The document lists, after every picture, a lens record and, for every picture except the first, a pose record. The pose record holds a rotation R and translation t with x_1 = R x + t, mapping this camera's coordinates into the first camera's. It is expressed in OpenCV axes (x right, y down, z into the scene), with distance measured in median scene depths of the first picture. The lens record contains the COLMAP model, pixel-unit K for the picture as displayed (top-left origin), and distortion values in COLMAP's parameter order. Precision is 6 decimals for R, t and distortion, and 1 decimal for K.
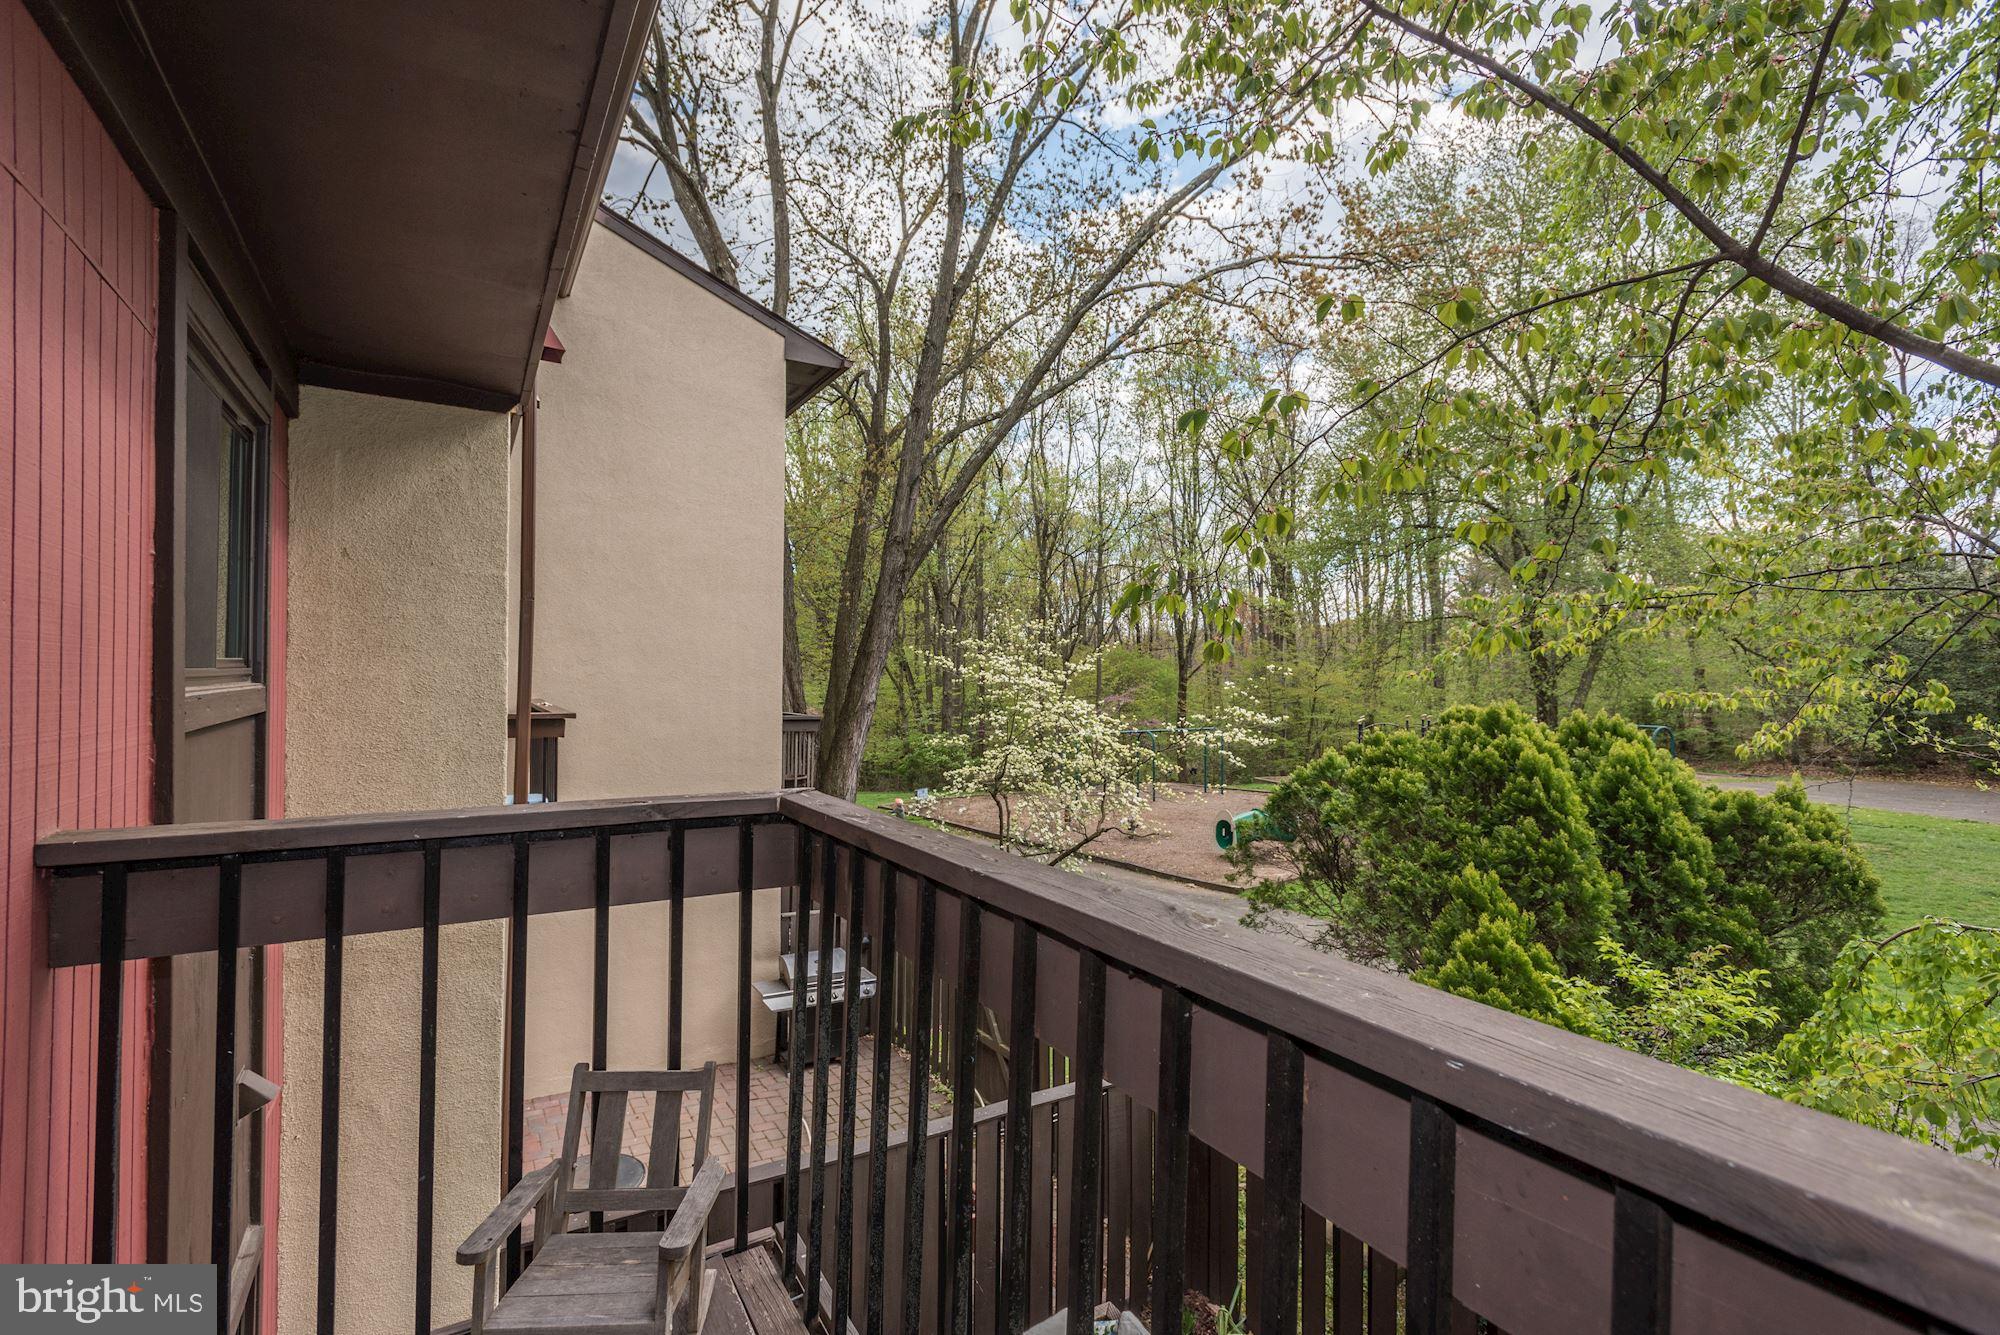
lens RADIAL K [[957.4, 0, 1005.3], [0, 957.4, 663.4], [0, 0, 1]] dist [-0.052591, 0.023800]
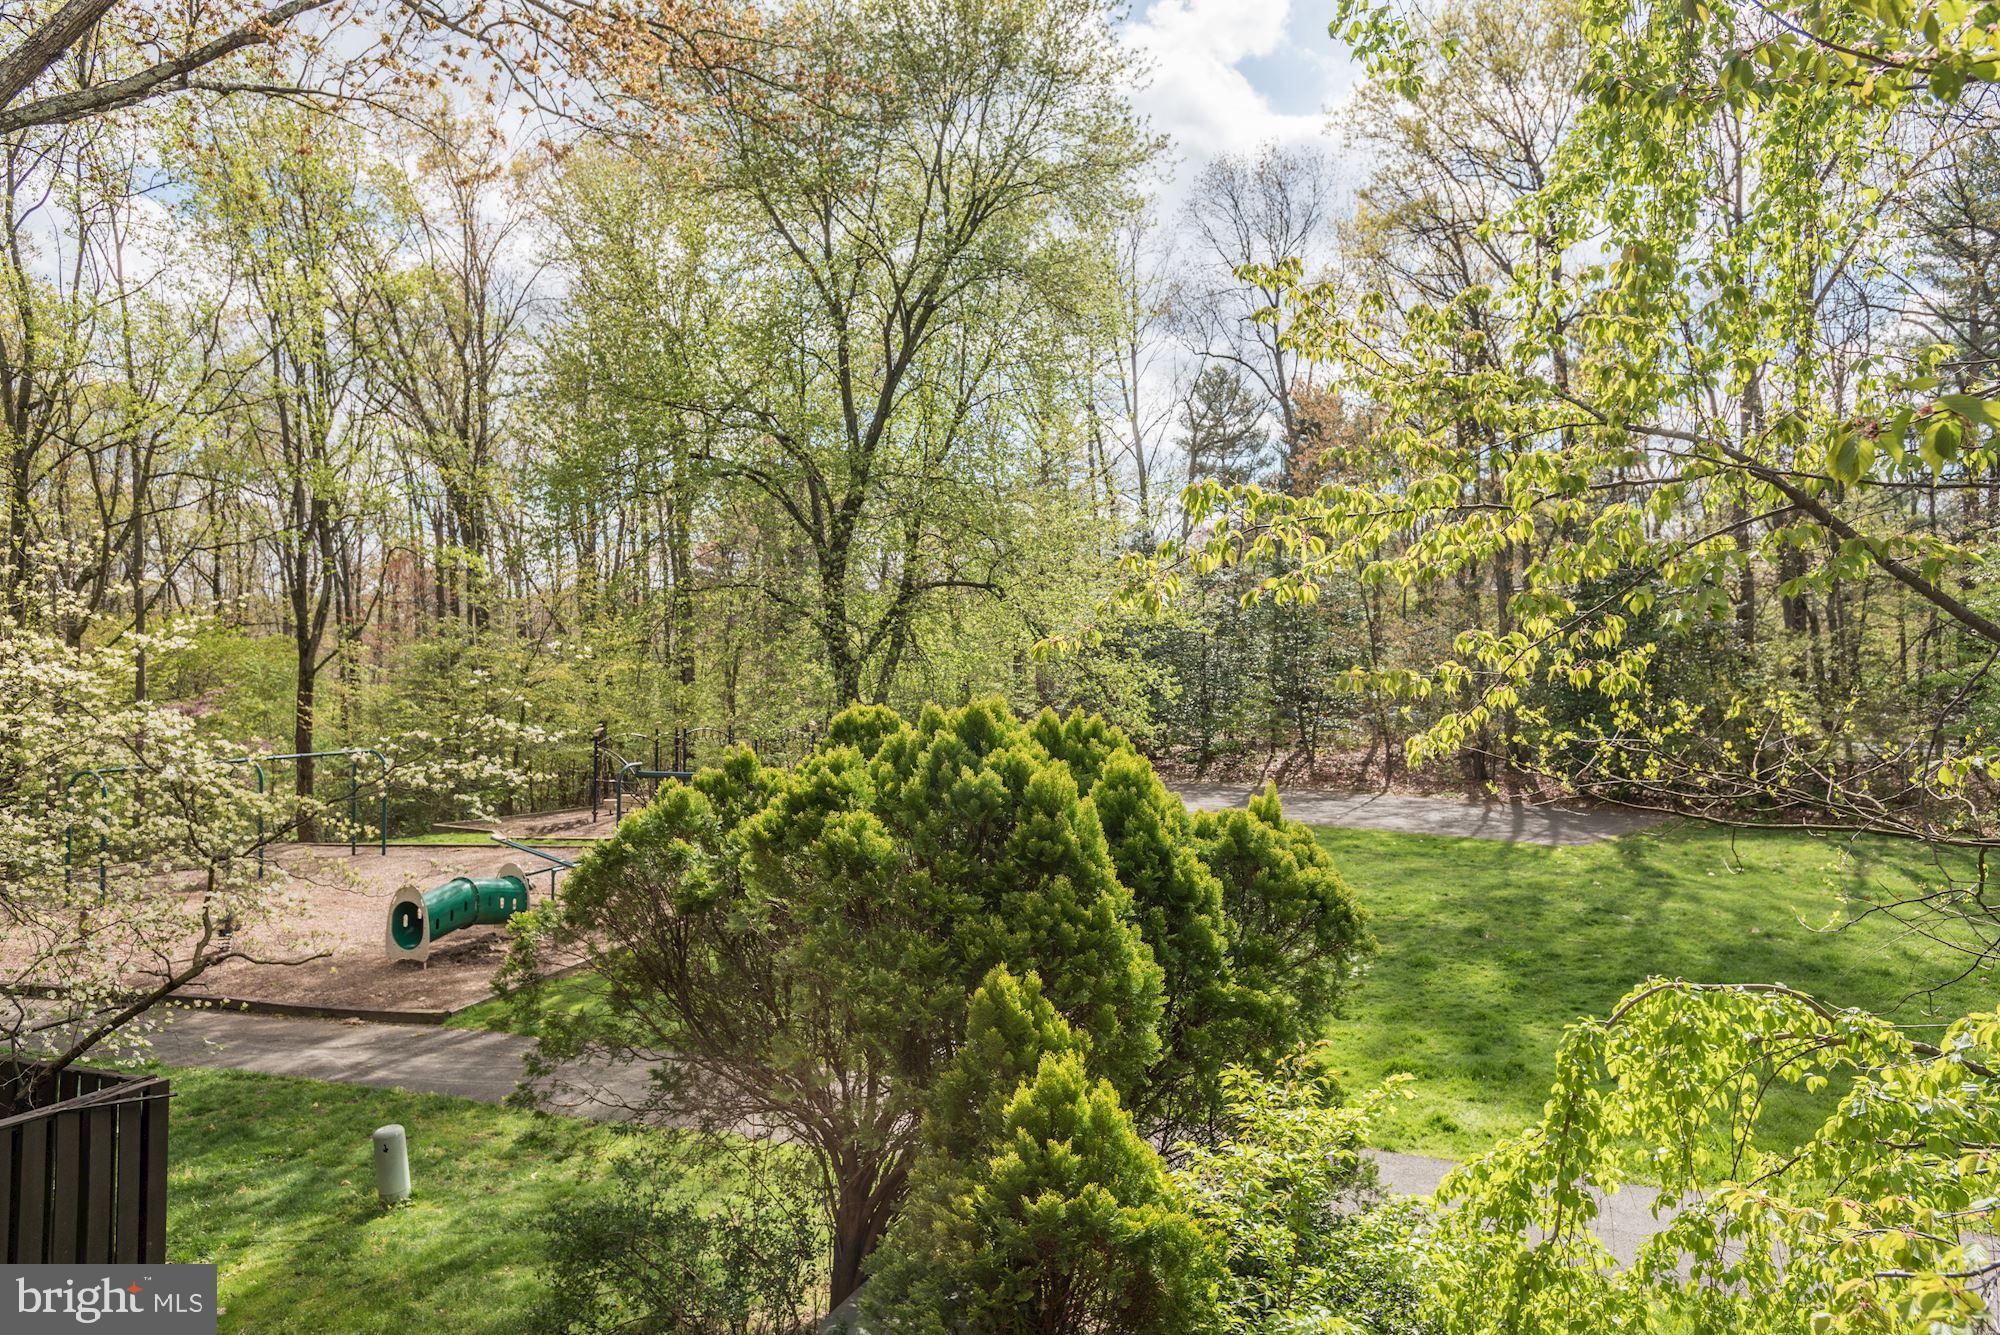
lens RADIAL K [[1299.9, 0, 1000.0], [0, 1299.9, 667.5], [0, 0, 1]] dist [0.007345, 0.001657]
pose [[0.766964, 0.000320, 0.641690, -0.023285], [-0.007585, 0.999935, 0.008567, 0.008006], [-0.641645, -0.011438, 0.766916, 0.201400]]
